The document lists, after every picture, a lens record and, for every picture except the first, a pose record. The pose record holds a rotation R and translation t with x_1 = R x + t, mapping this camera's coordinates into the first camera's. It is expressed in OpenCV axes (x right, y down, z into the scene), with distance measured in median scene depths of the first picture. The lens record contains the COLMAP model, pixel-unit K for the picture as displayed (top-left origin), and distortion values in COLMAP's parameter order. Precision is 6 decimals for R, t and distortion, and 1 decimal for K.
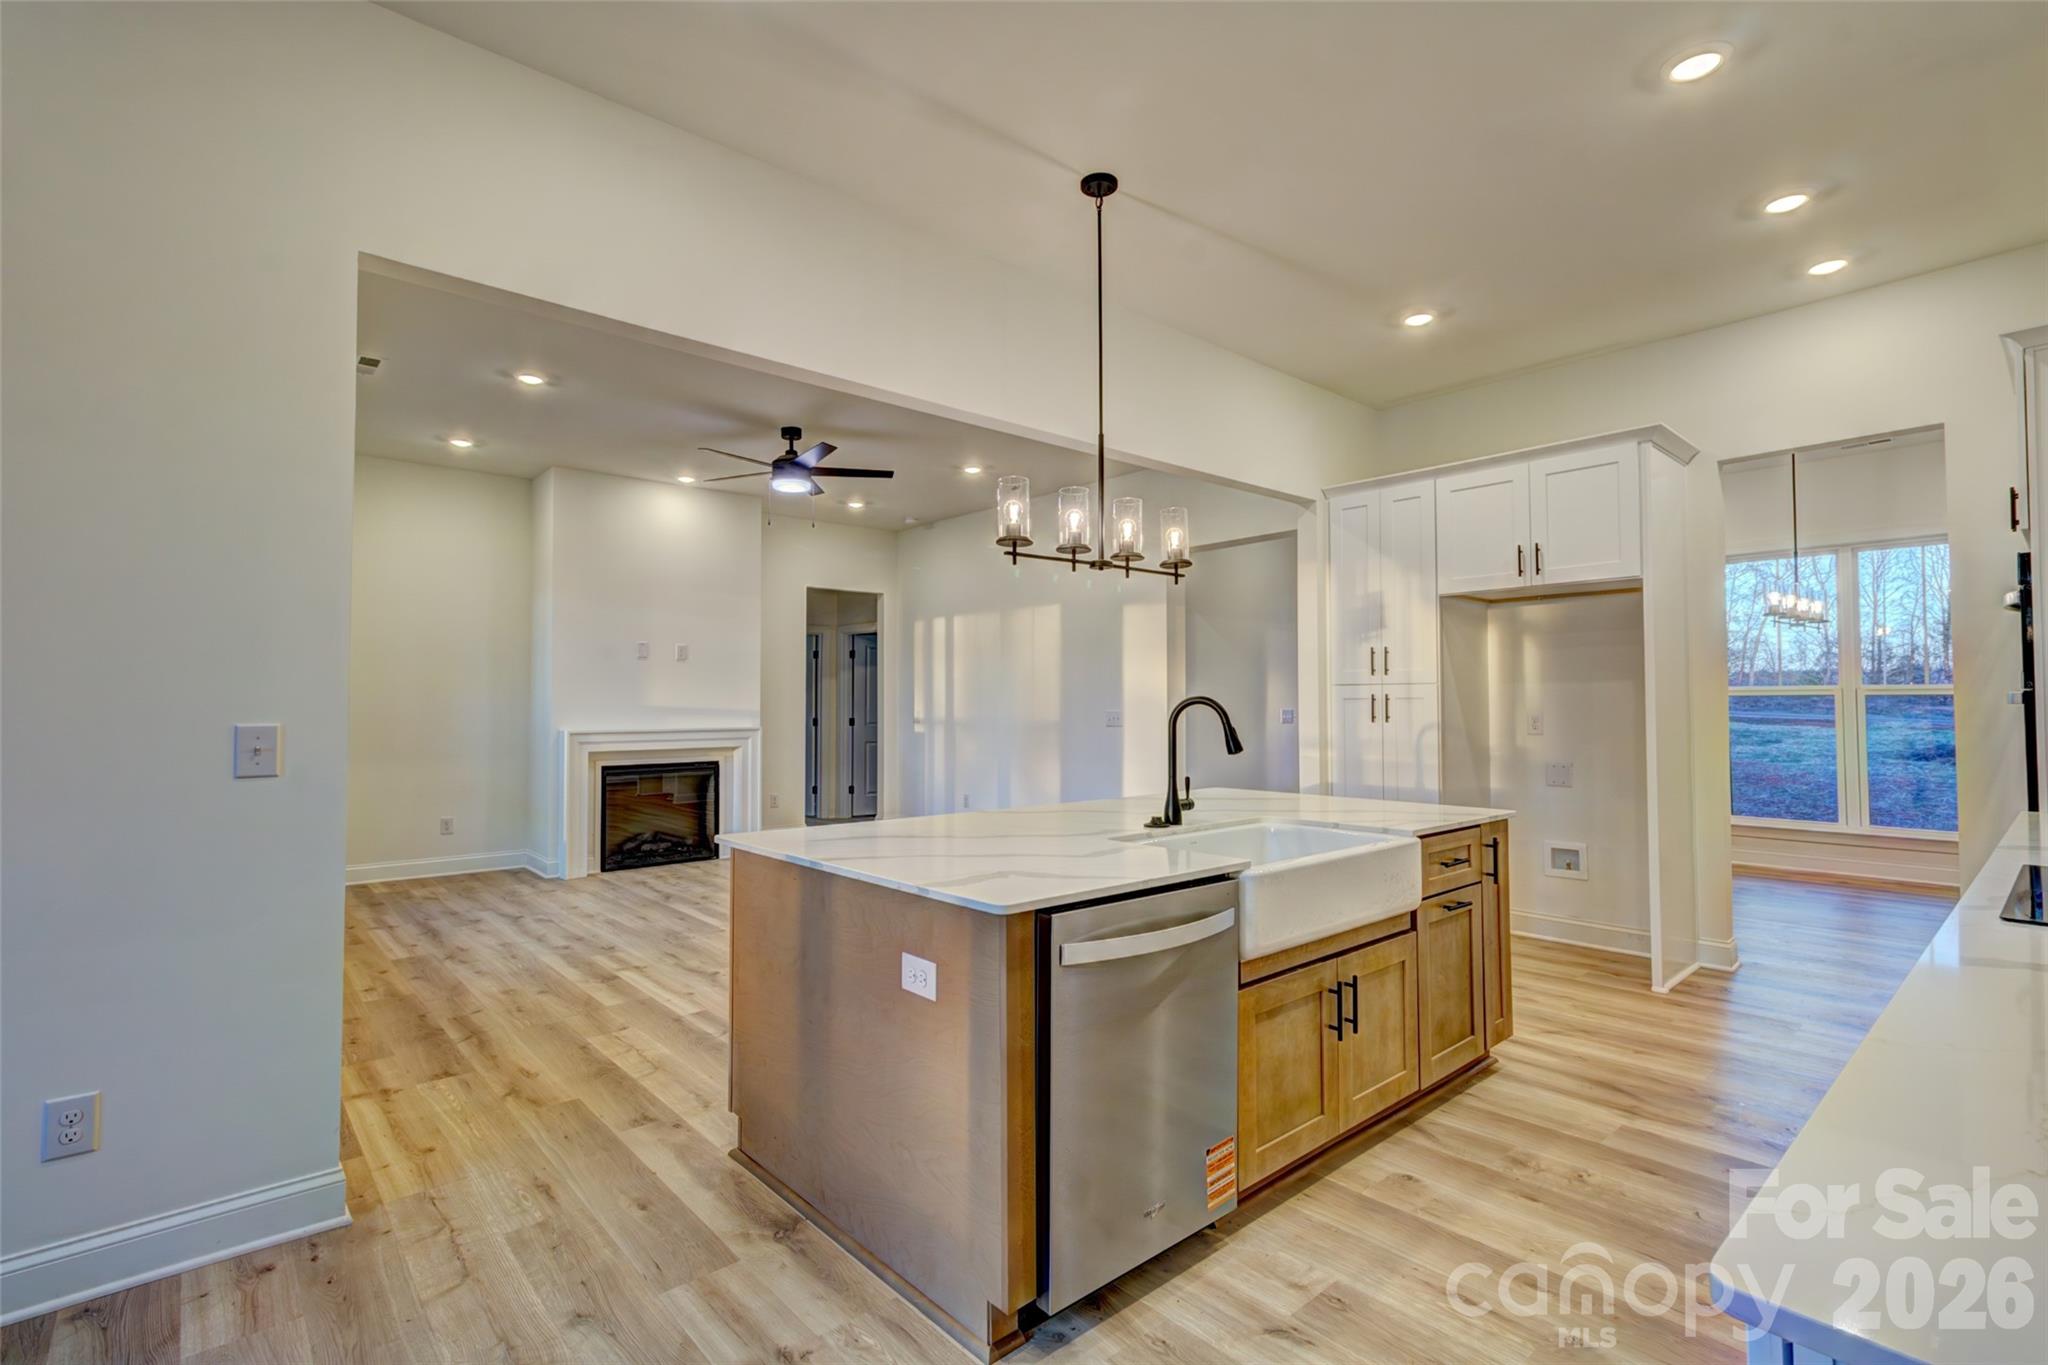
lens RADIAL K [[941.7, 0, 1022.1], [0, 941.7, 676.5], [0, 0, 1]] dist [0.006027, -0.000308]
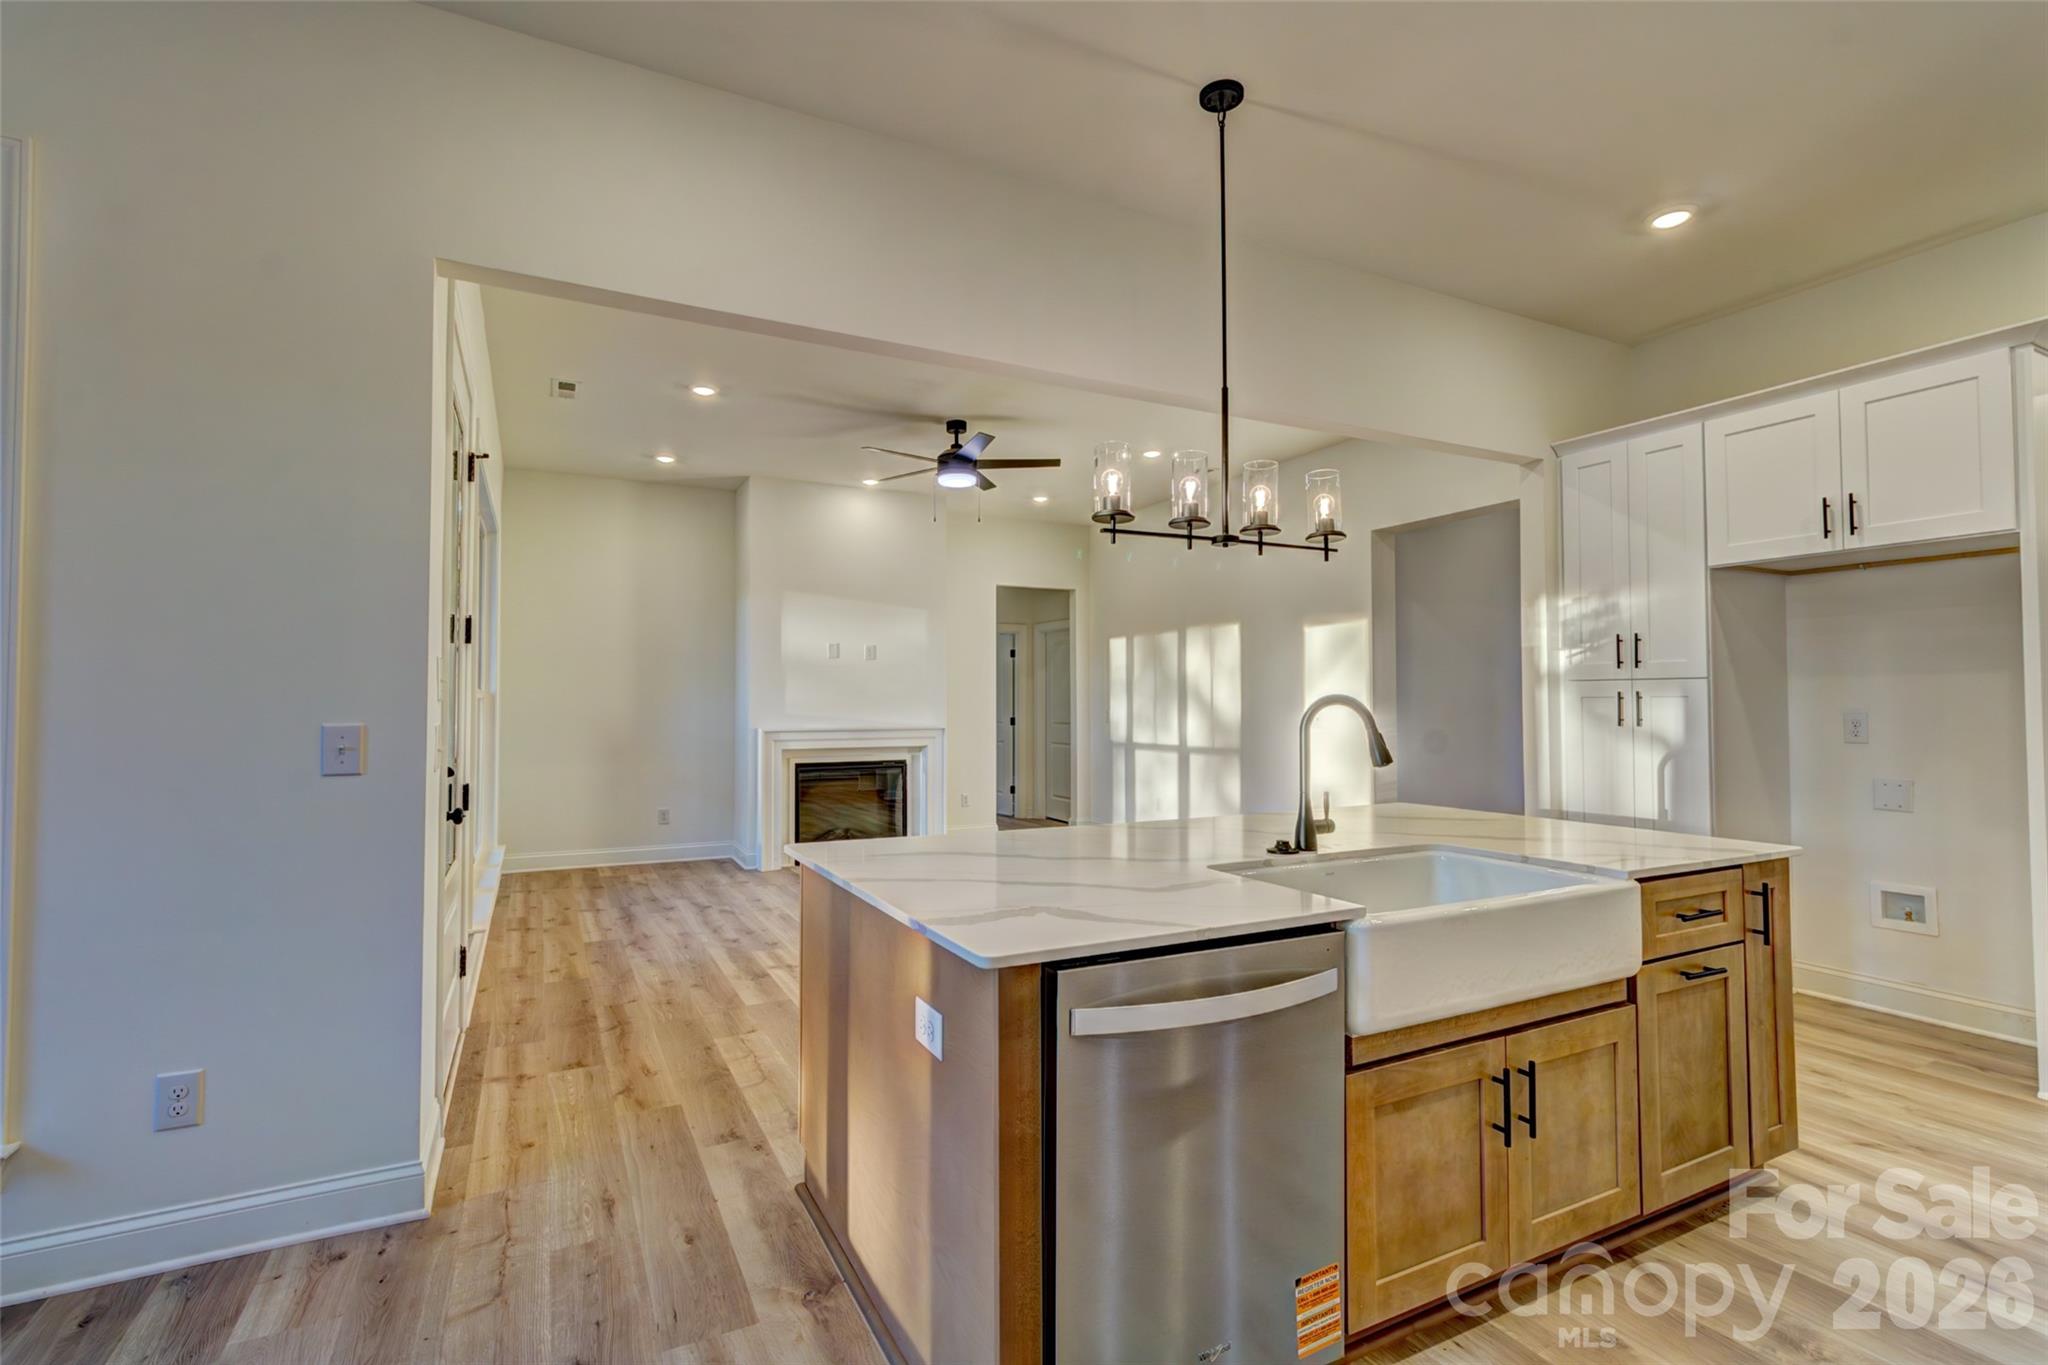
lens RADIAL K [[941.7, 0, 1021.8], [0, 941.7, 676.5], [0, 0, 1]] dist [0.006027, -0.000308]
pose [[0.969295, -0.006900, -0.245802, 0.114413], [0.007233, 0.999974, 0.000452, 0.002443], [0.245793, -0.002216, 0.969320, 0.127753]]
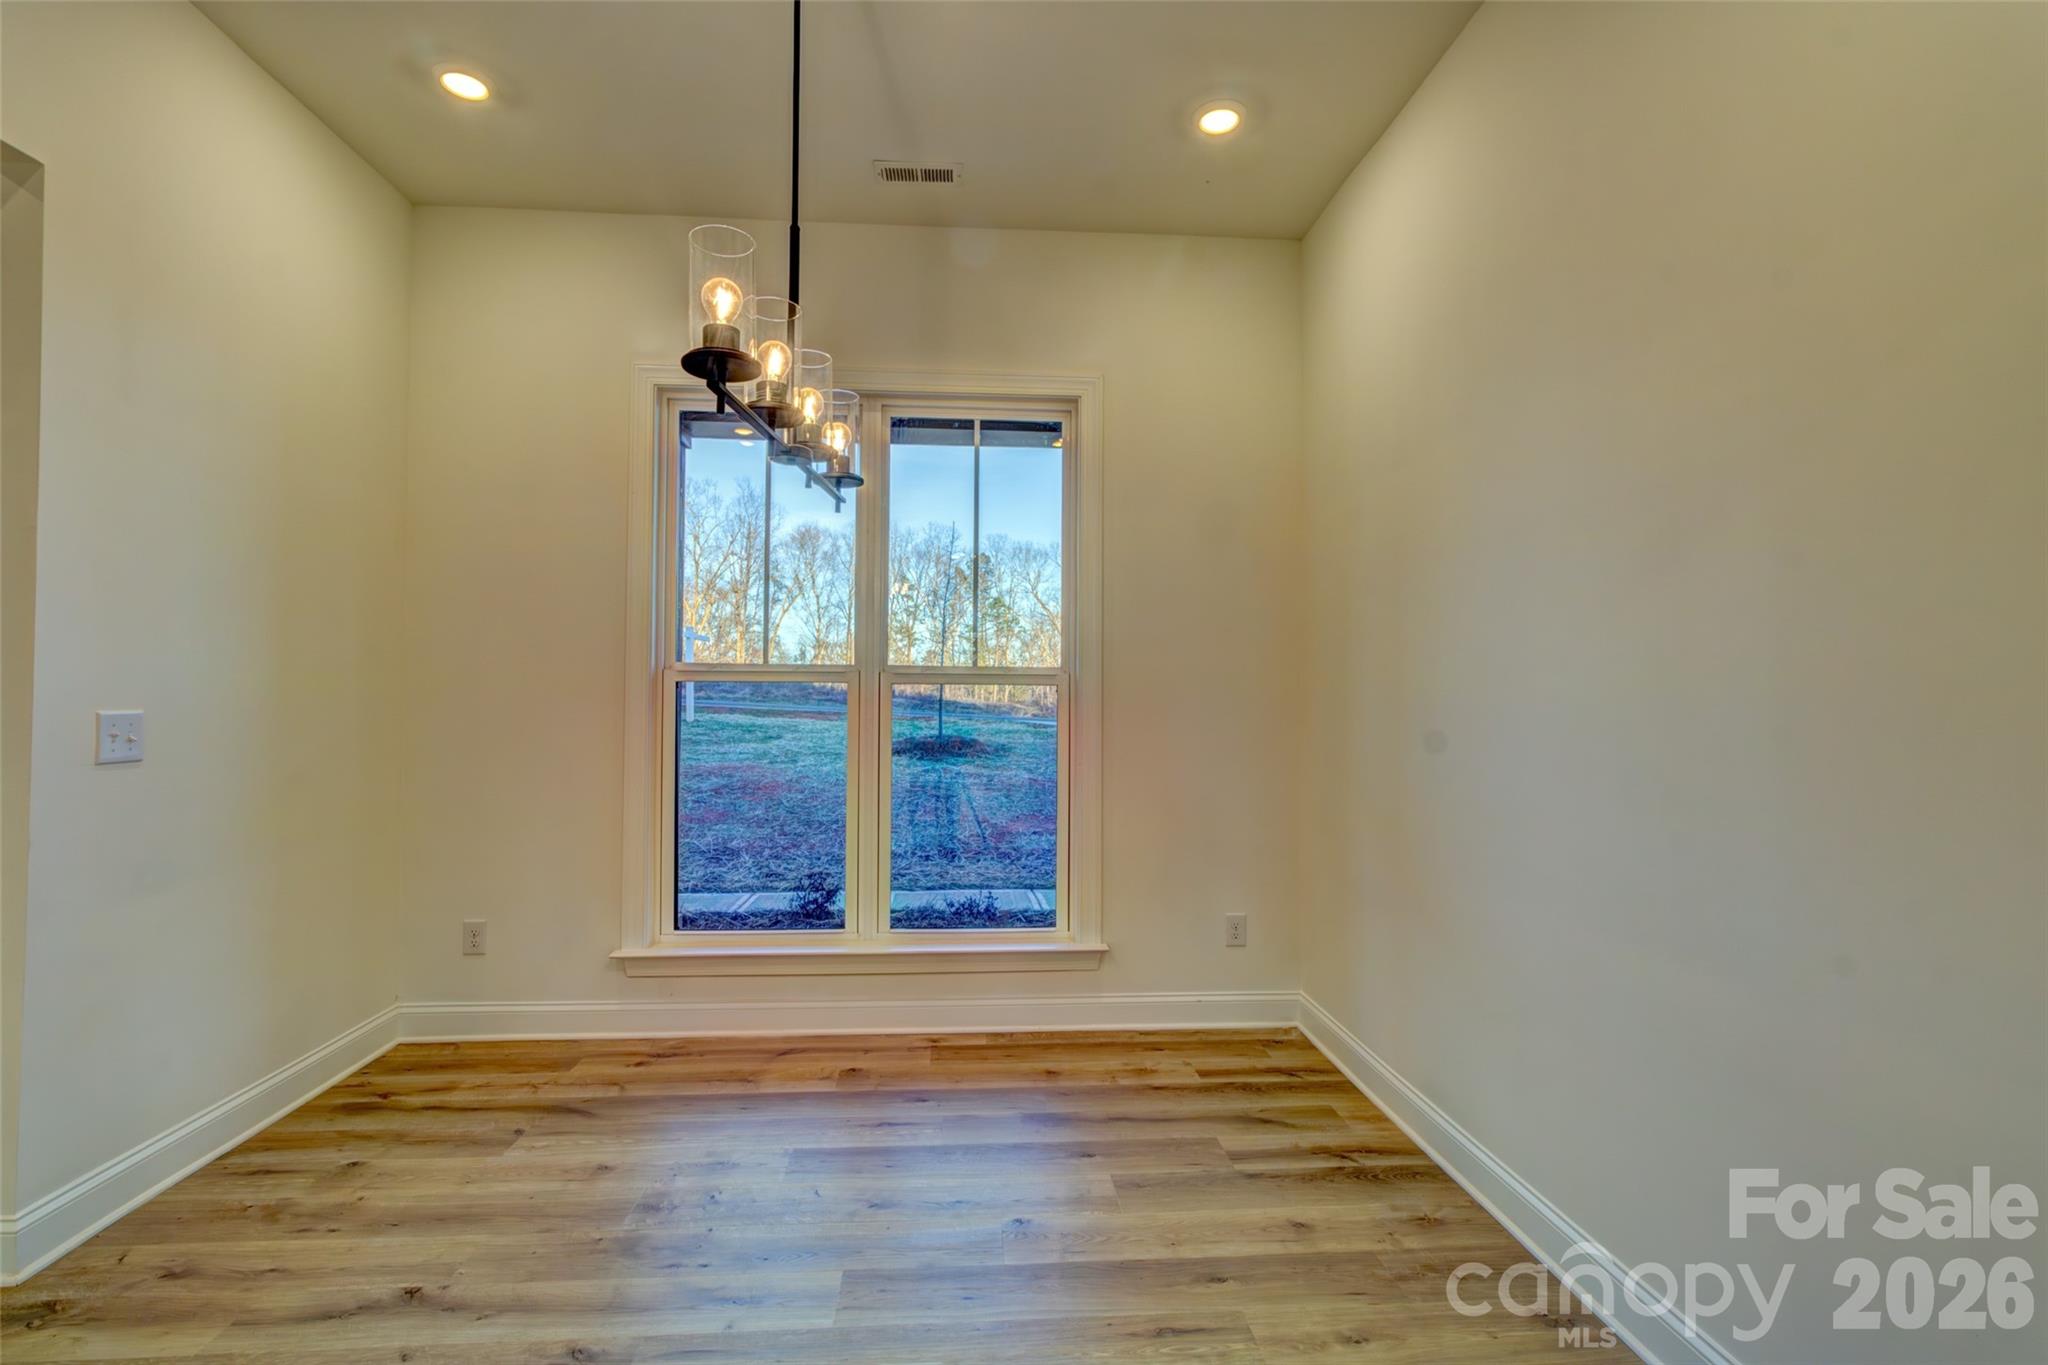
lens RADIAL K [[941.7, 0, 1017.3], [0, 941.7, 683.4], [0, 0, 1]] dist [0.006027, -0.000308]
pose [[0.609510, 0.018739, 0.792557, 1.061248], [-0.032793, 0.999461, 0.001588, 0.038978], [-0.792100, -0.026959, 0.609796, 1.284484]]
